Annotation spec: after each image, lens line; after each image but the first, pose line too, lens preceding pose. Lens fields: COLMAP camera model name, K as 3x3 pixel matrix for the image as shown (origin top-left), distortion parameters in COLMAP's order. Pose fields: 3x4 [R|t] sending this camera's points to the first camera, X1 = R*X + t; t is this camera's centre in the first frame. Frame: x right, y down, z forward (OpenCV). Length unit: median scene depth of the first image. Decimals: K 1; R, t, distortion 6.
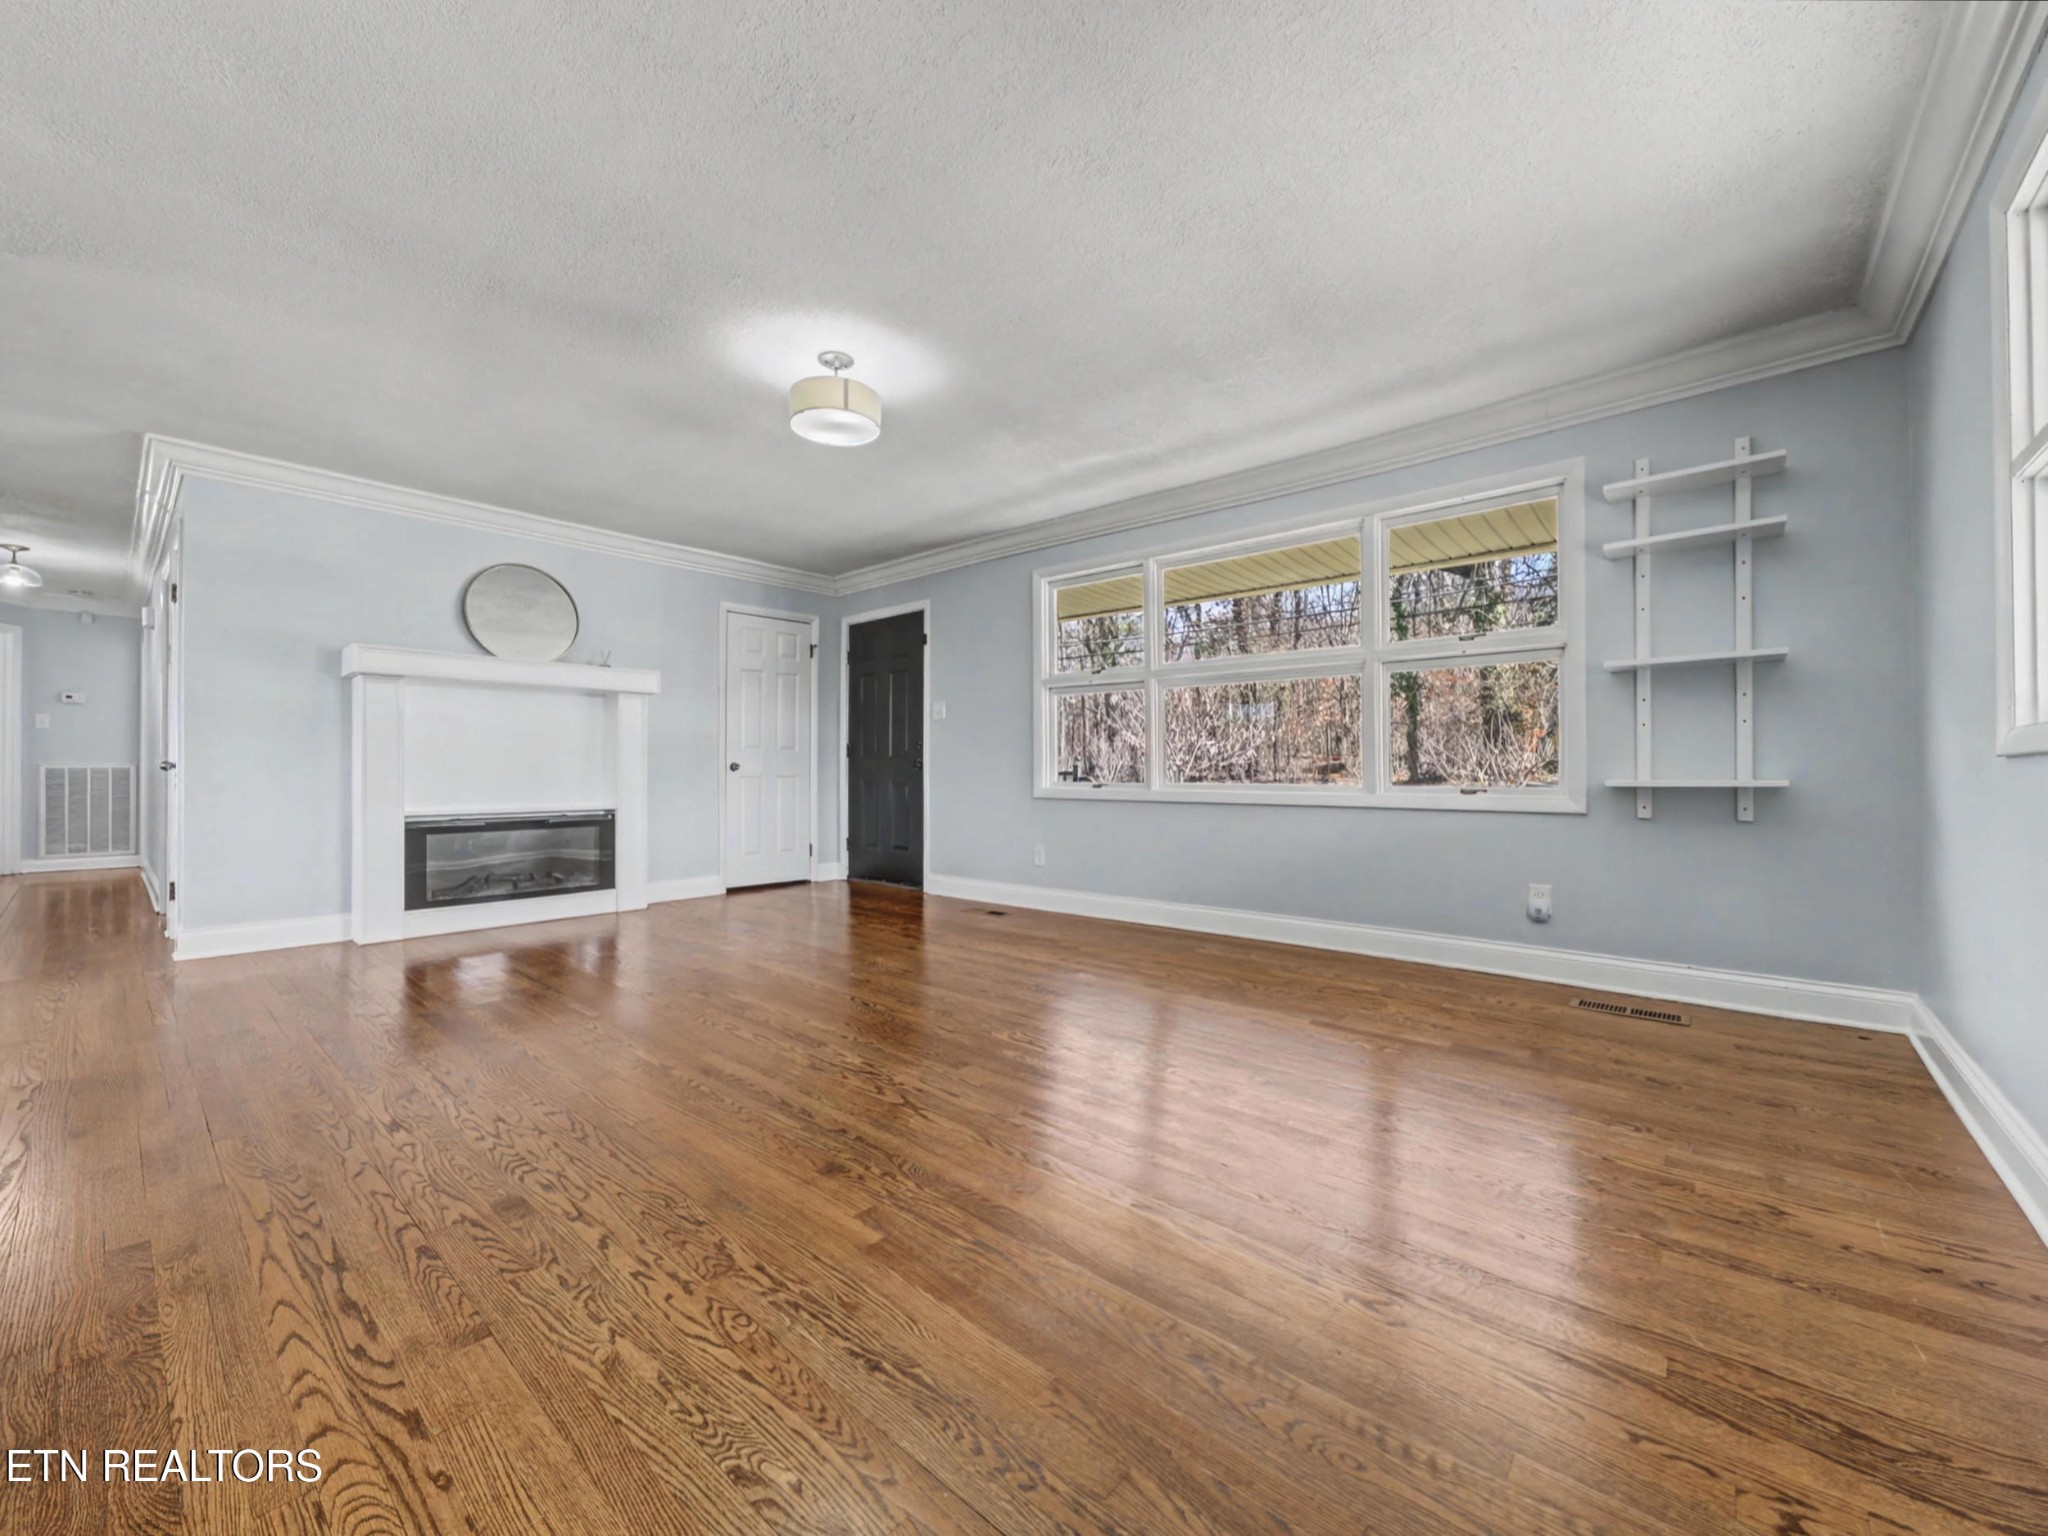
lens RADIAL K [[801.1, 0, 1019.0], [0, 801.1, 770.6], [0, 0, 1]] dist [-0.001027, -0.000389]
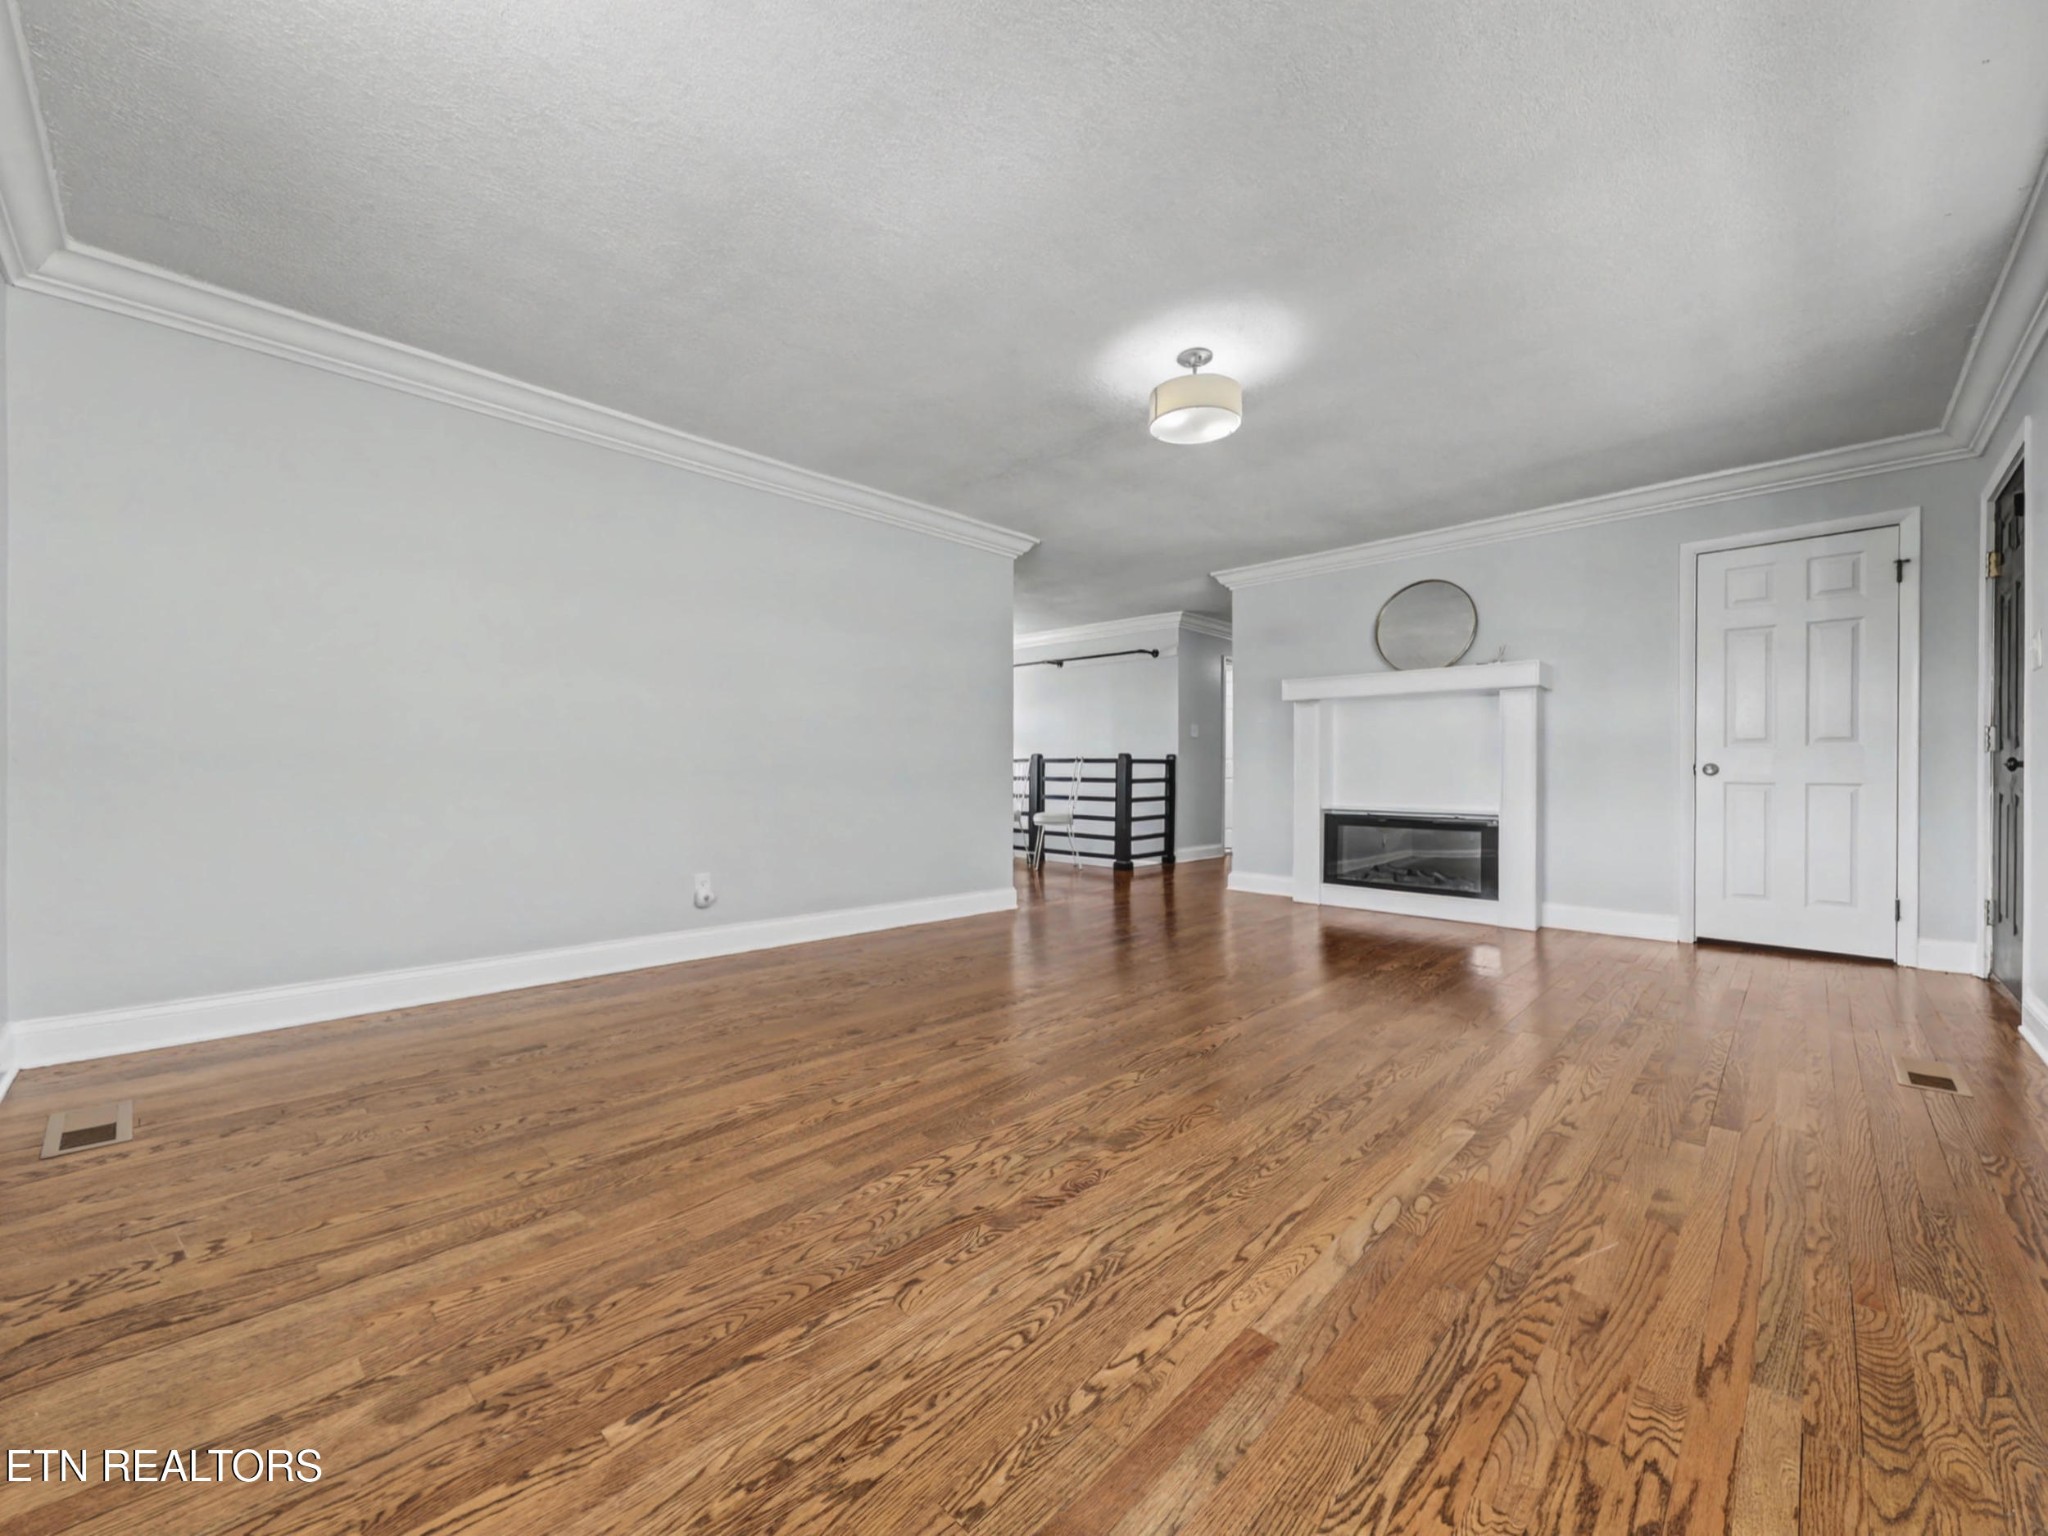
lens RADIAL K [[801.1, 0, 1017.7], [0, 801.1, 780.3], [0, 0, 1]] dist [-0.001027, -0.000389]
pose [[-0.052108, 0.011098, -0.998580, 0.531442], [-0.002329, 0.999934, 0.011234, -0.001884], [0.998639, 0.002912, -0.052079, 0.575879]]
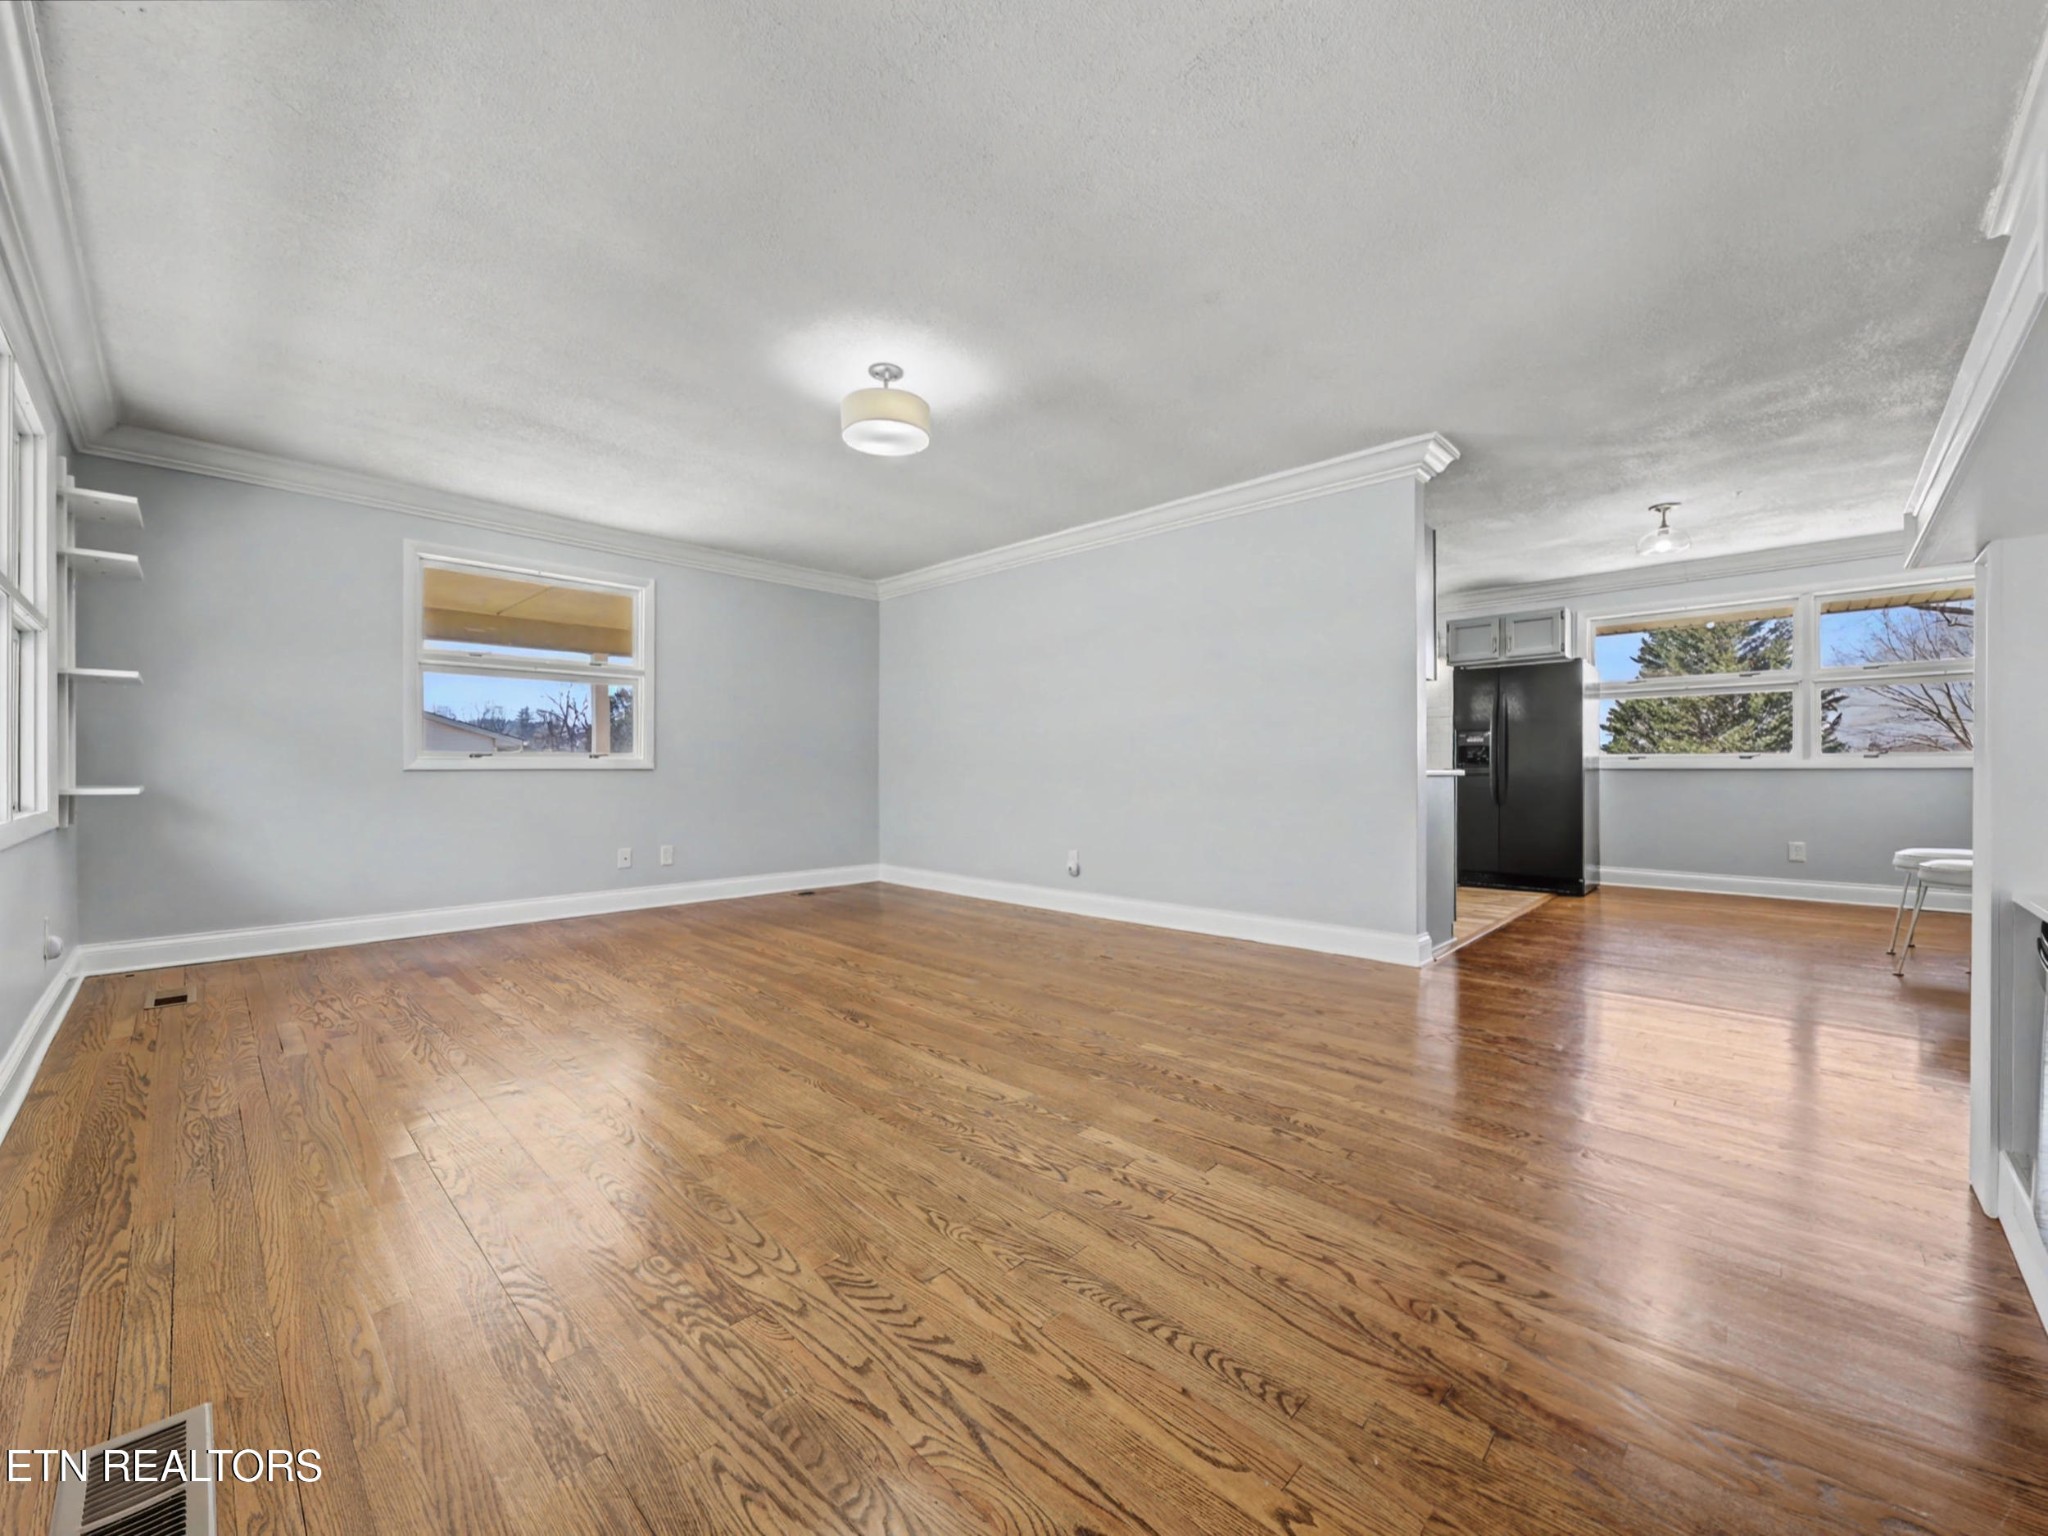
lens RADIAL K [[801.1, 0, 1023.6], [0, 801.1, 766.3], [0, 0, 1]] dist [-0.001027, -0.000389]
pose [[-0.999082, 0.005193, 0.042523, -0.310255], [0.004639, 0.999903, -0.013129, 0.001525], [-0.042587, -0.012920, -0.999009, 1.387740]]
